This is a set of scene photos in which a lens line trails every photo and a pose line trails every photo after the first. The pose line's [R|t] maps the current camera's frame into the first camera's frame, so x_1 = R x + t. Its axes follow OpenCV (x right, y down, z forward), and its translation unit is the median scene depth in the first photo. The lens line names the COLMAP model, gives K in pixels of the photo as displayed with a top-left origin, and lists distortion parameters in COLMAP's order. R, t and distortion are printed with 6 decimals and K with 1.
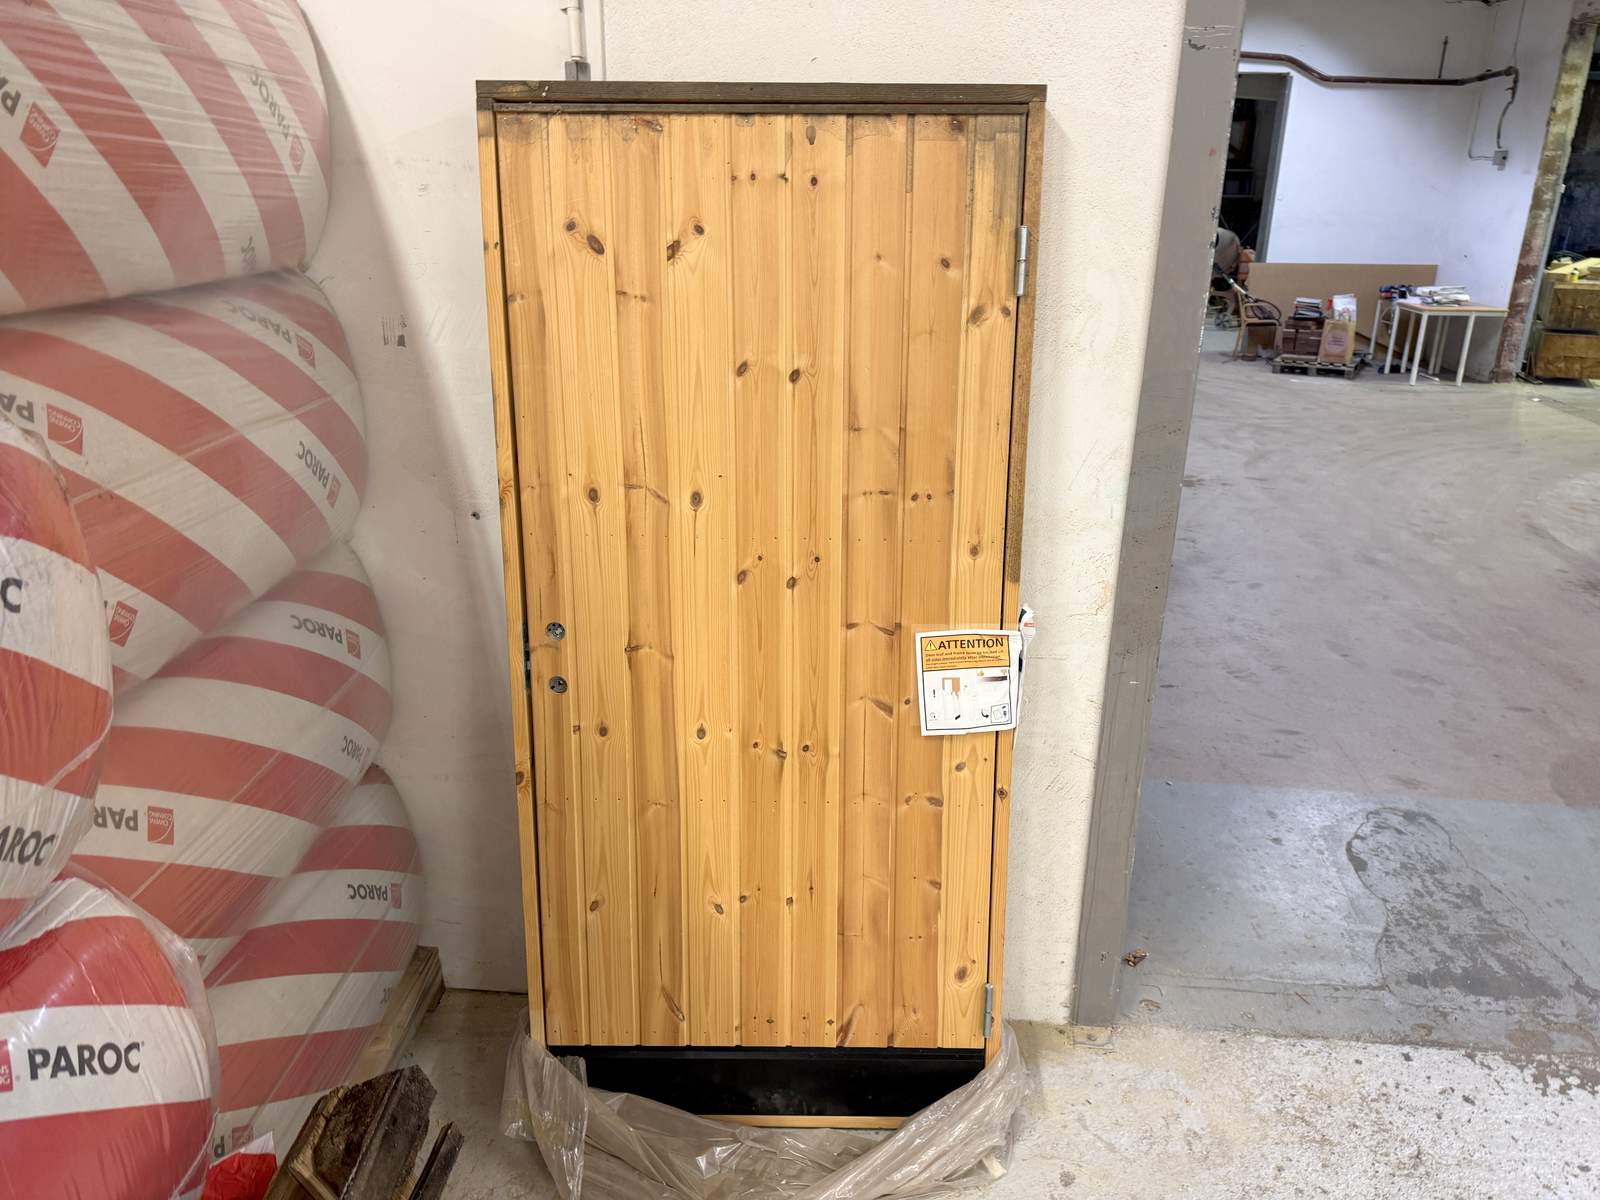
lens RADIAL K [[1120.2, 0, 800.0], [0, 1120.2, 600.0], [0, 0, 1]] dist [0.082758, -0.041614]
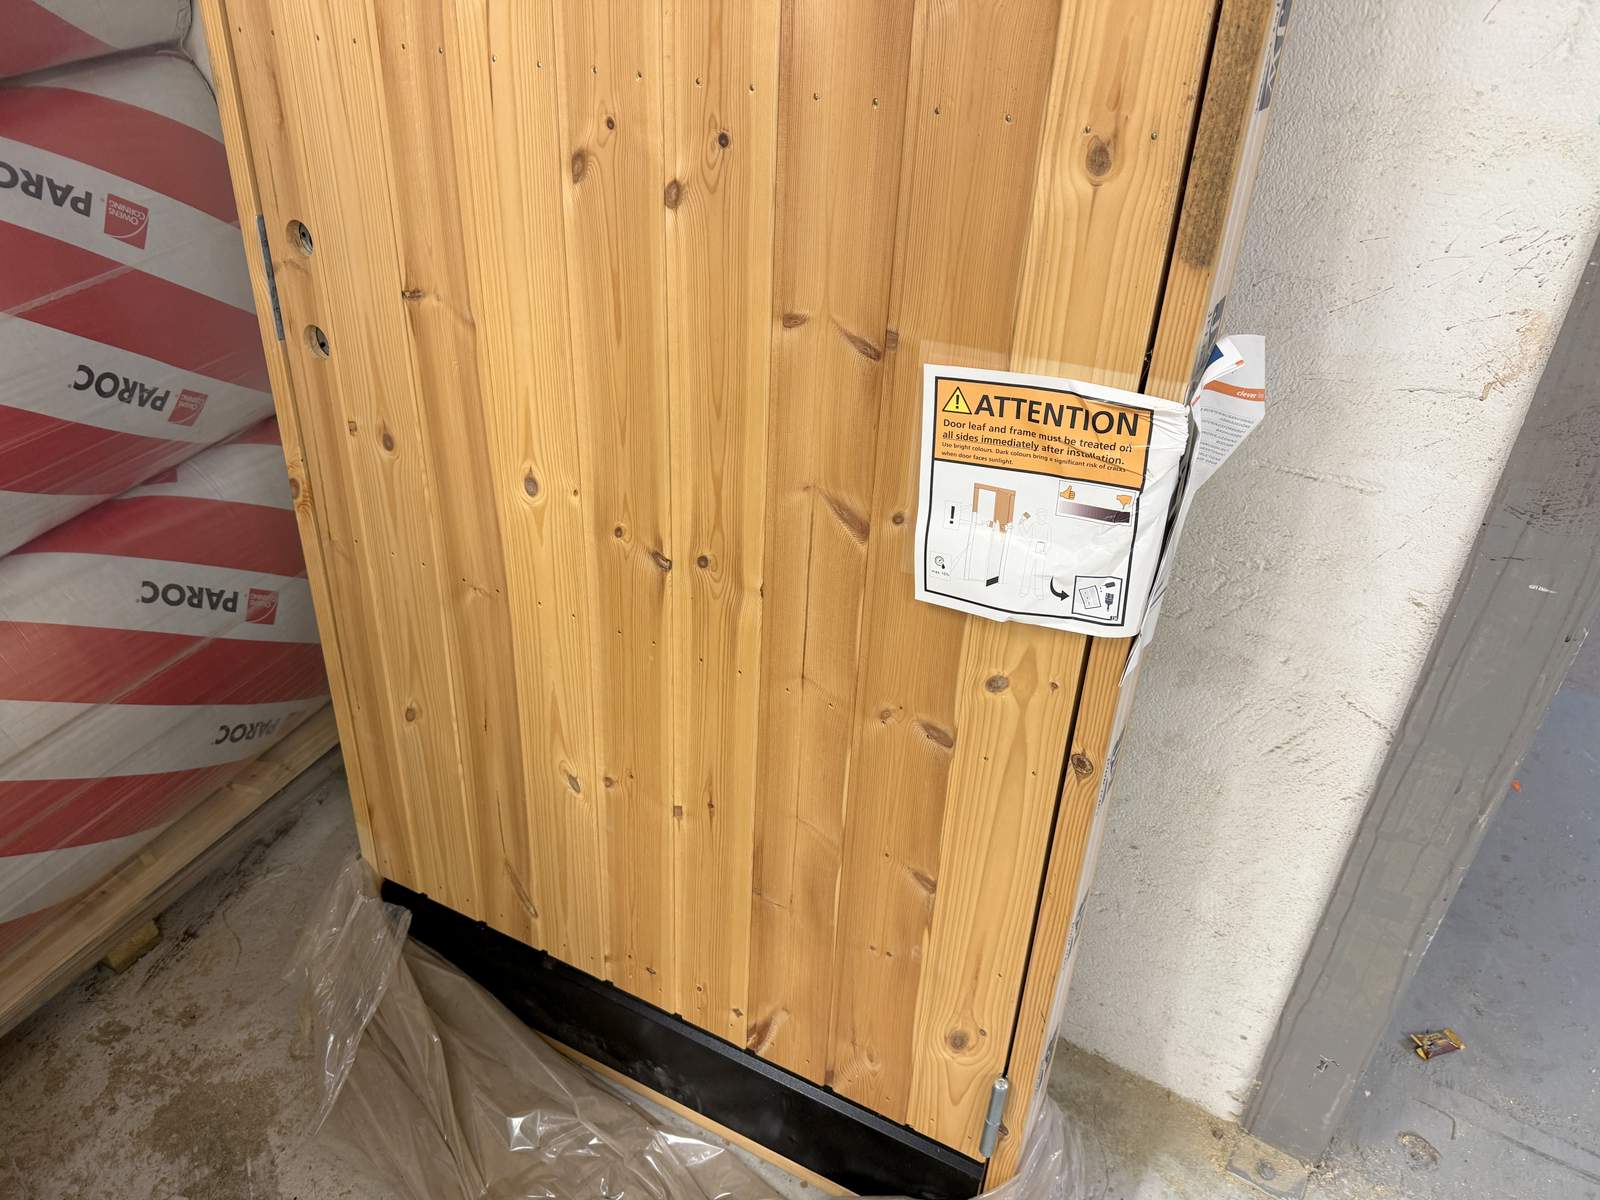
lens RADIAL K [[1122.8, 0, 800.0], [0, 1122.8, 600.0], [0, 0, 1]] dist [0.078766, -0.107331]
pose [[0.889336, 0.255917, -0.378931, 0.239912], [-0.141148, 0.941884, 0.304848, -0.008093], [0.434924, -0.217626, 0.873773, 0.599095]]
